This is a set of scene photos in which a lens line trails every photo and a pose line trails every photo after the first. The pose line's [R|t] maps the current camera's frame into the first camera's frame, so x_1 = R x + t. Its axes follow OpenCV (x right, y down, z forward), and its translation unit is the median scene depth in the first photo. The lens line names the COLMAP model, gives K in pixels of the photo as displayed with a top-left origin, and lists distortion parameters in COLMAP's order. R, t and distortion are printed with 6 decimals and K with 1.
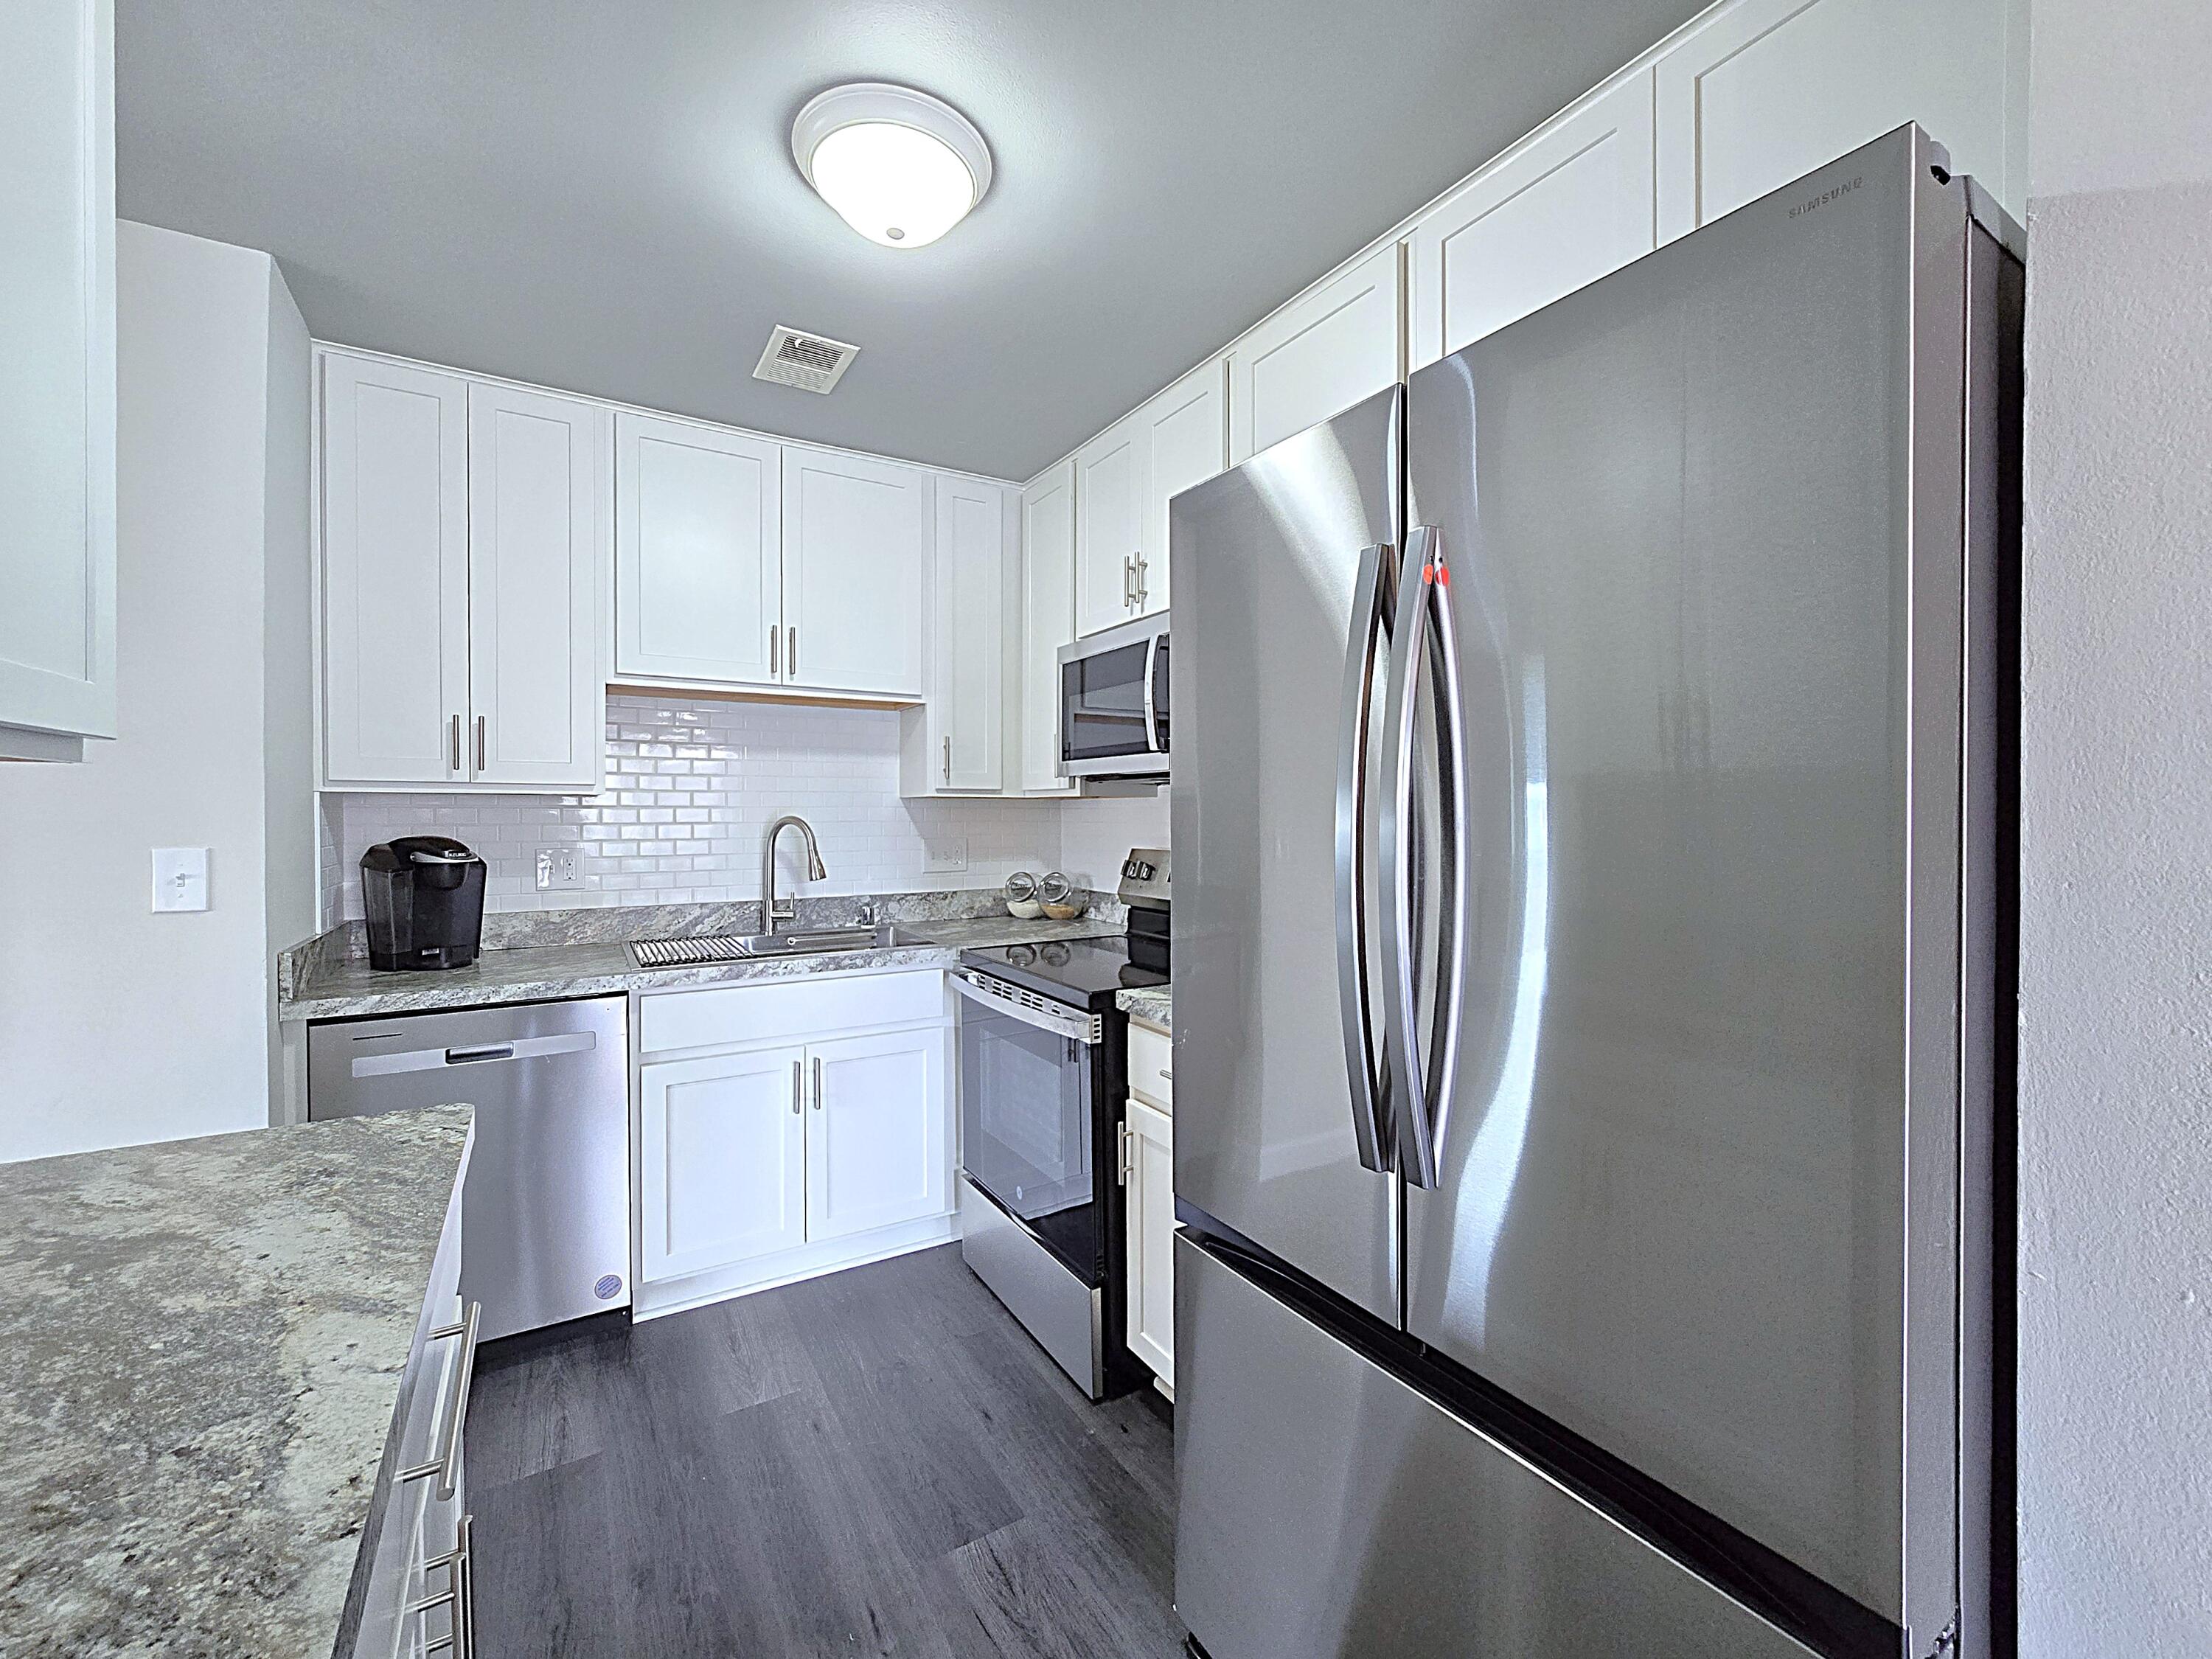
lens RADIAL K [[905.3, 0, 1113.5], [0, 905.3, 818.2], [0, 0, 1]] dist [-0.006883, 0.002160]
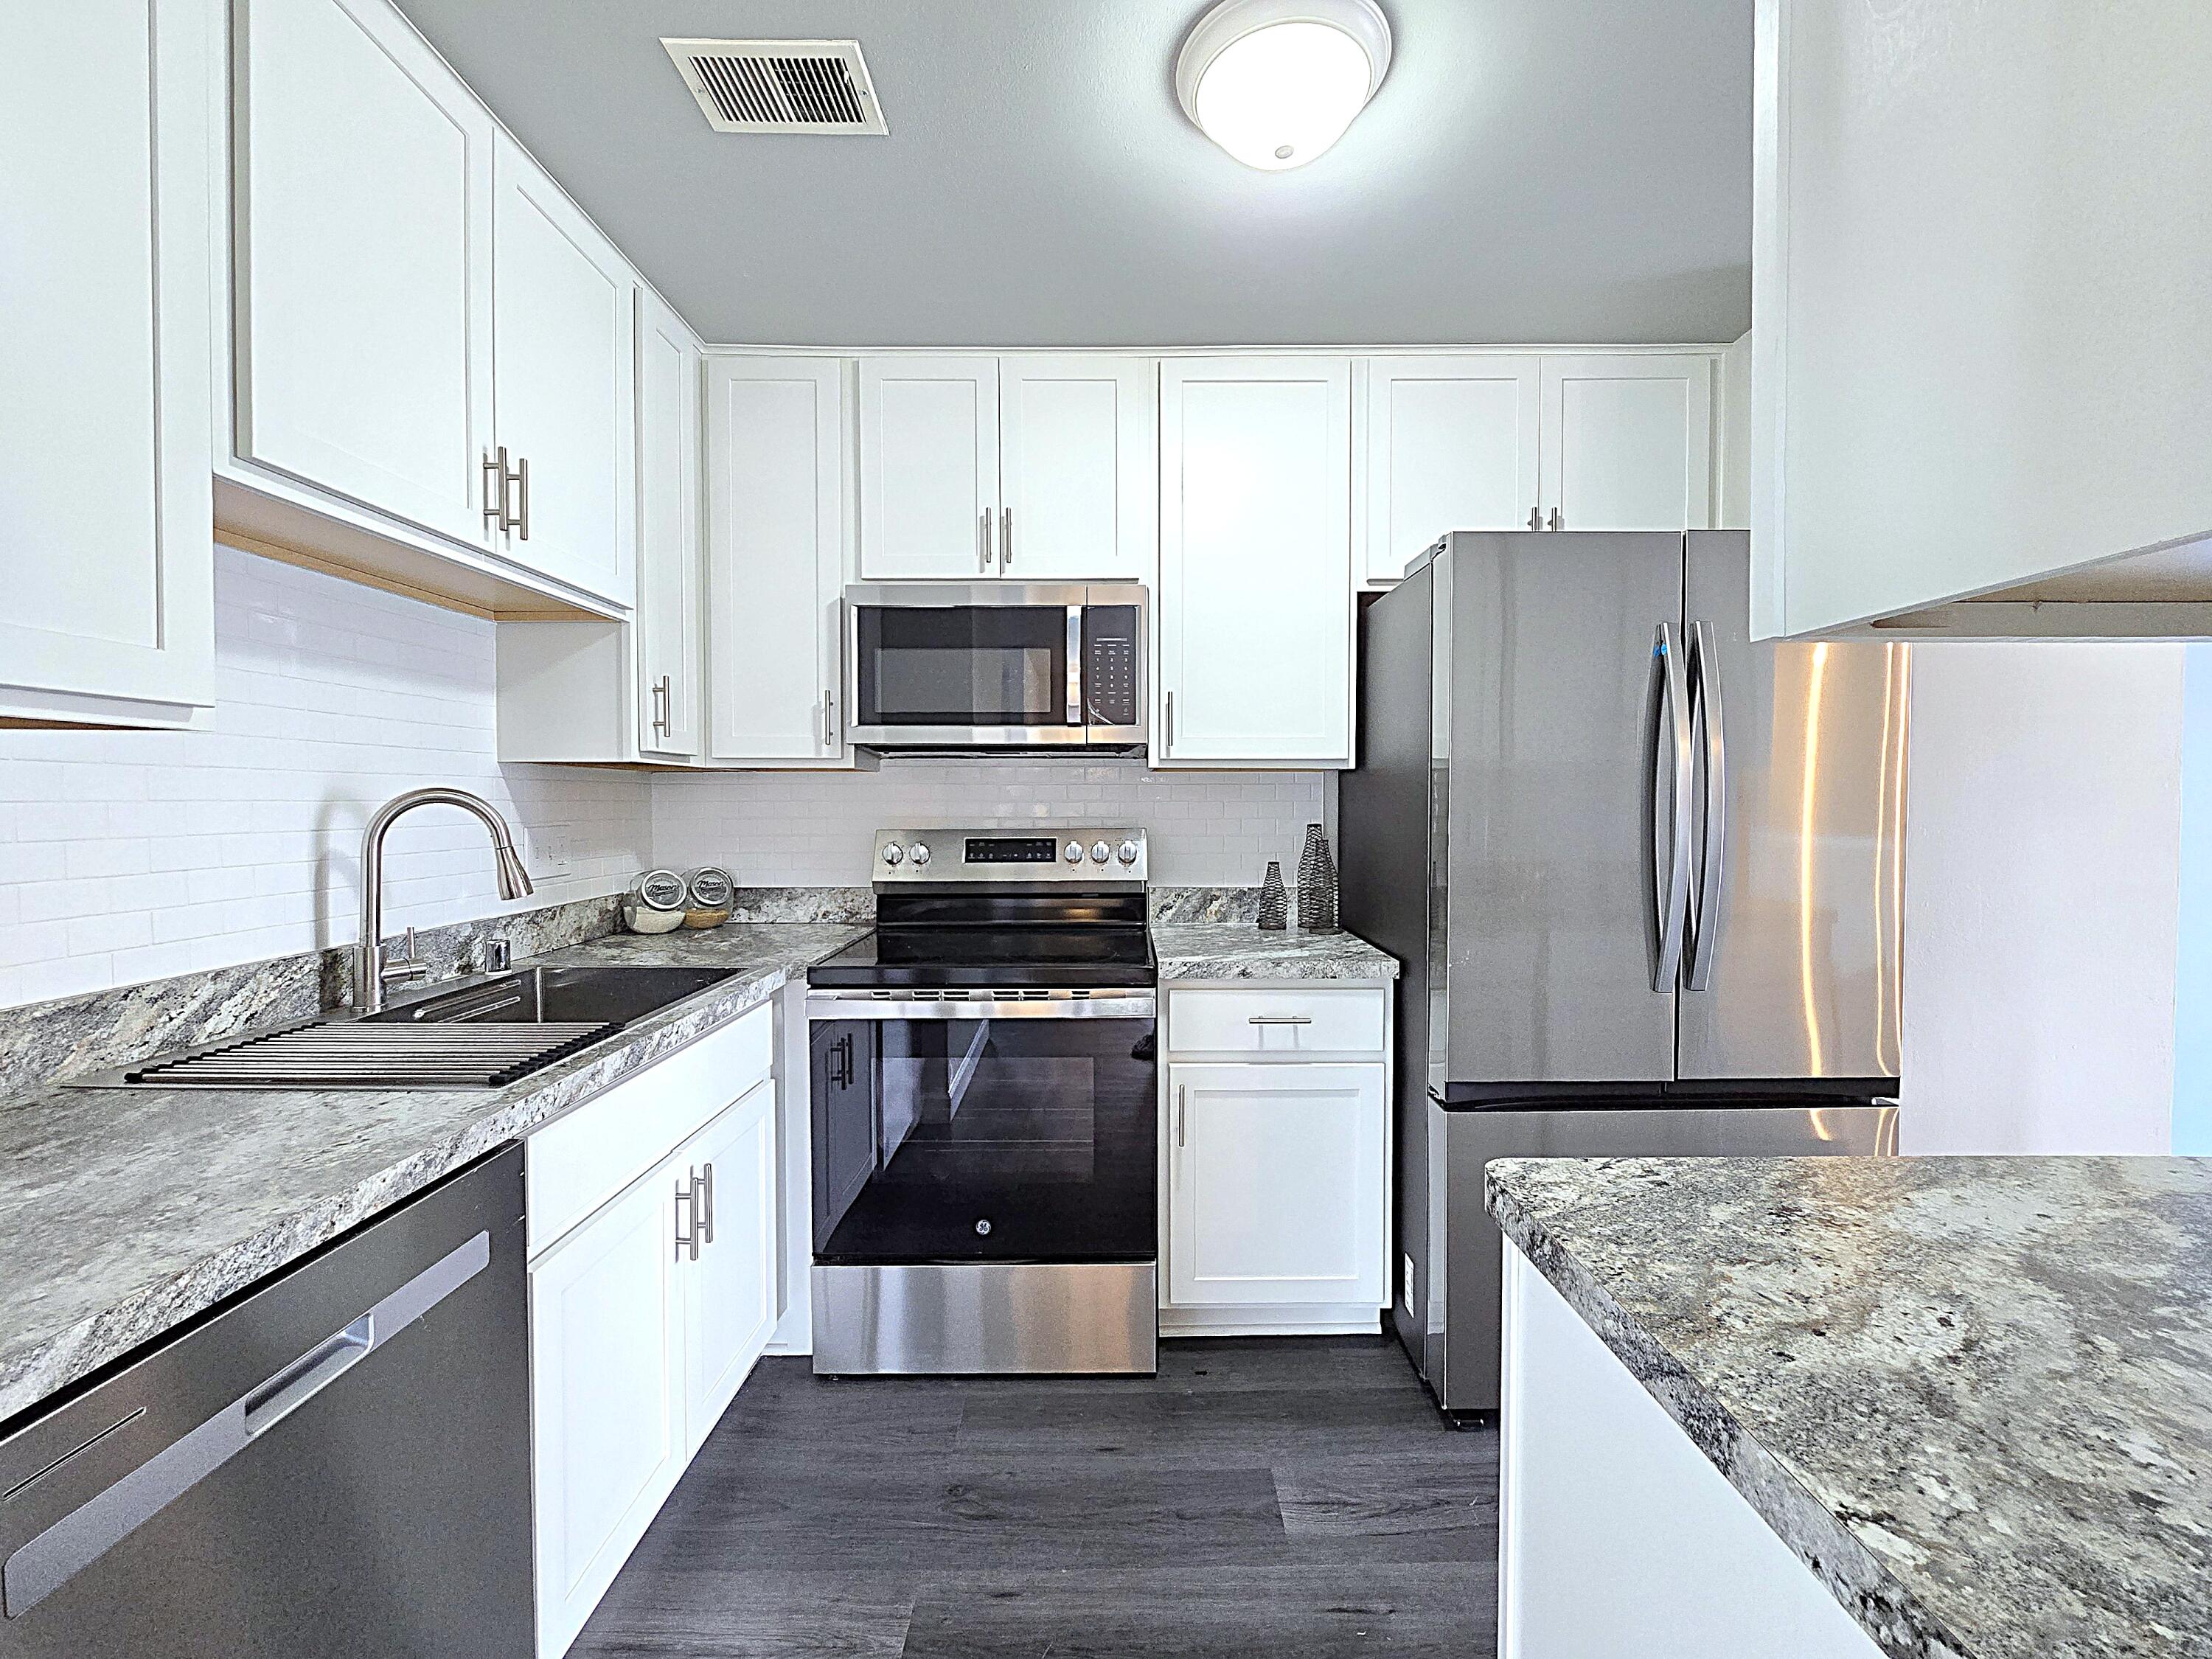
lens RADIAL K [[905.3, 0, 1112.1], [0, 905.3, 826.1], [0, 0, 1]] dist [-0.006883, 0.002160]
pose [[0.532893, -0.025146, 0.845809, -0.835138], [0.007632, 0.999661, 0.024911, 0.014255], [-0.846148, -0.006820, 0.532904, 0.489286]]
